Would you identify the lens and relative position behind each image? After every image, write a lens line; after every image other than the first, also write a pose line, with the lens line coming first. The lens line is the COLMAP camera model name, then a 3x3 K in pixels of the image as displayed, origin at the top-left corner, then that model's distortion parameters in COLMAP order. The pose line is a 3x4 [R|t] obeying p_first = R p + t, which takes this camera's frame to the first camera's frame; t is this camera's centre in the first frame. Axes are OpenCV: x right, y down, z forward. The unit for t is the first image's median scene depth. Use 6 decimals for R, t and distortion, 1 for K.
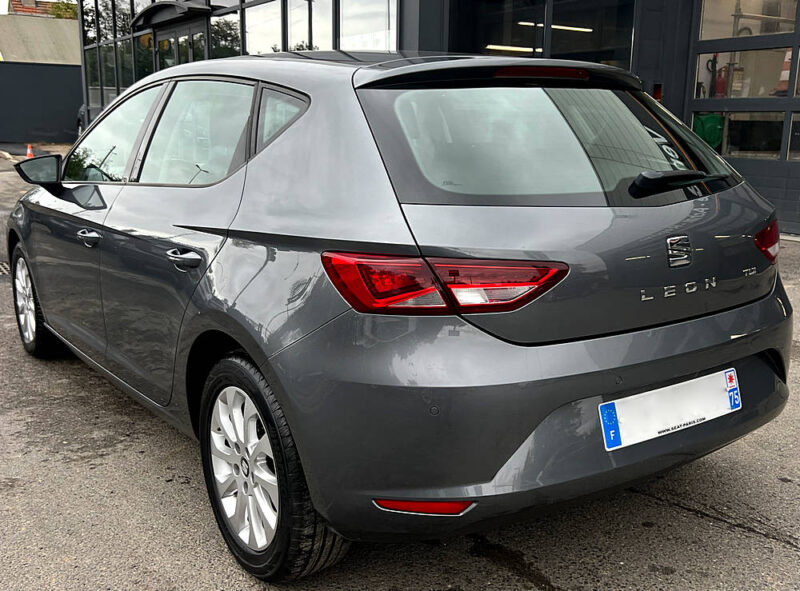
lens RADIAL K [[863.8, 0, 400.0], [0, 863.8, 295.5], [0, 0, 1]] dist [-0.002914, -0.005028]
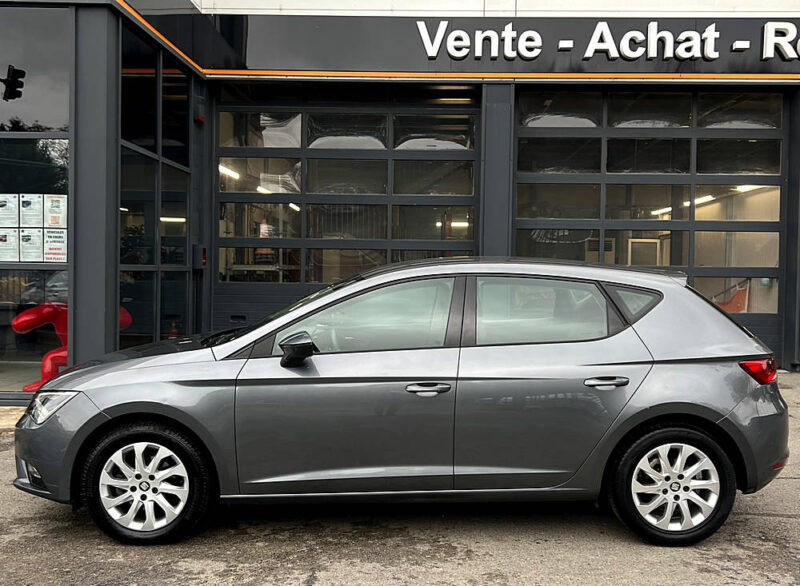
lens RADIAL K [[816.4, 0, 398.7], [0, 816.4, 286.8], [0, 0, 1]] dist [0.118702, -0.336297]
pose [[0.557267, -0.005964, 0.830312, -1.389207], [0.164387, 0.980974, -0.103282, -0.096873], [-0.813899, 0.194048, 0.547645, 0.297634]]
